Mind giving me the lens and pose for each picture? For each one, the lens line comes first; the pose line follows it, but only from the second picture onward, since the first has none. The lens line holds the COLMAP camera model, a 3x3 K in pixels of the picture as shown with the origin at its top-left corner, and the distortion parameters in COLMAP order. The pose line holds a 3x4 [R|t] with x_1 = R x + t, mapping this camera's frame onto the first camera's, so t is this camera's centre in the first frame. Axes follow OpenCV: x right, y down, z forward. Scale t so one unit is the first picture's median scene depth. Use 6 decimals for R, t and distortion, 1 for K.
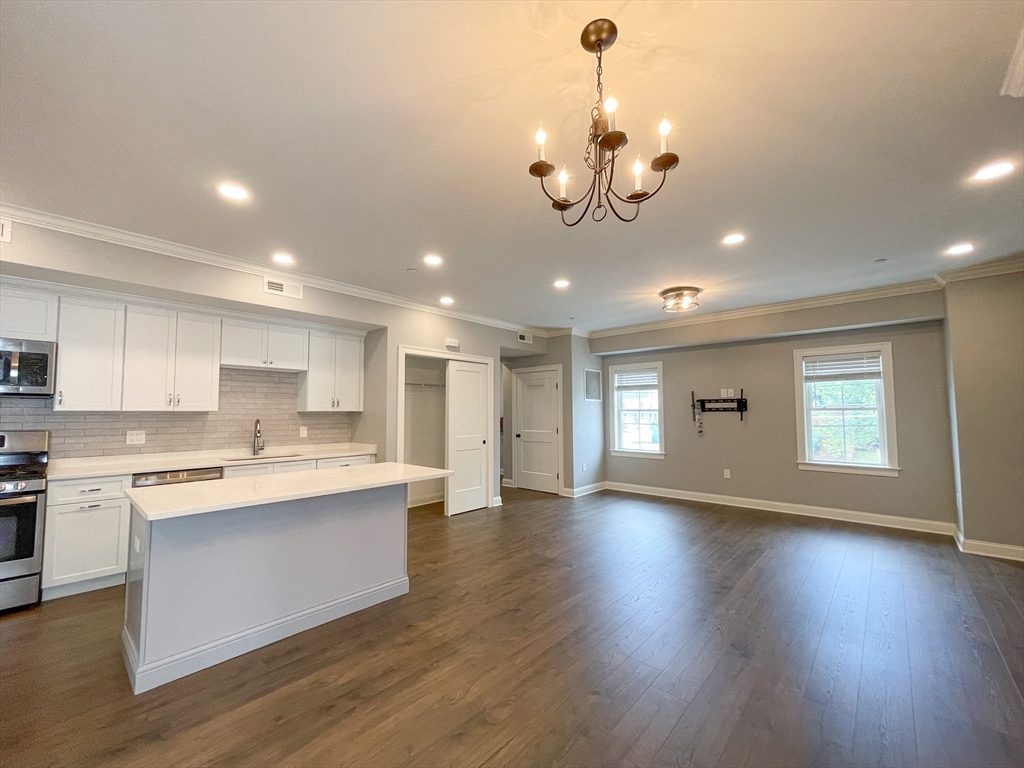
lens RADIAL K [[411.6, 0, 511.0], [0, 411.6, 389.7], [0, 0, 1]] dist [-0.000081, -0.000353]
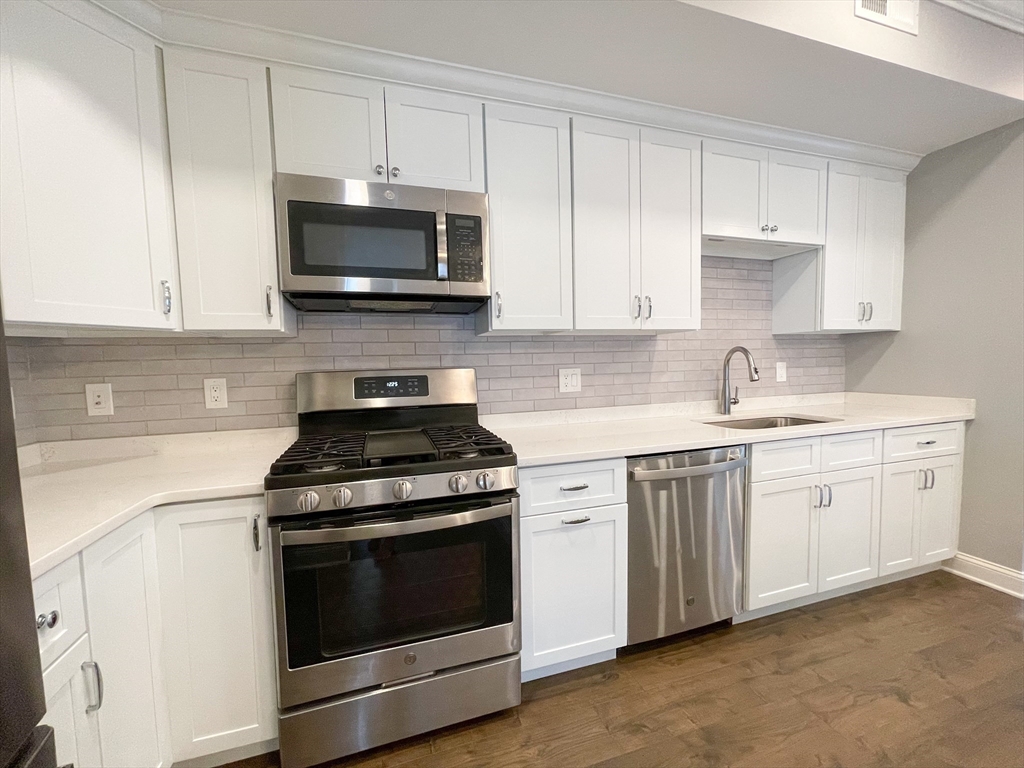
lens RADIAL K [[411.6, 0, 512.1], [0, 411.6, 388.5], [0, 0, 1]] dist [-0.000081, -0.000353]
pose [[0.862186, 0.015224, -0.506362, -0.674385], [0.051276, 0.991792, 0.117127, 0.053968], [0.503989, -0.126950, 0.854329, 0.452677]]
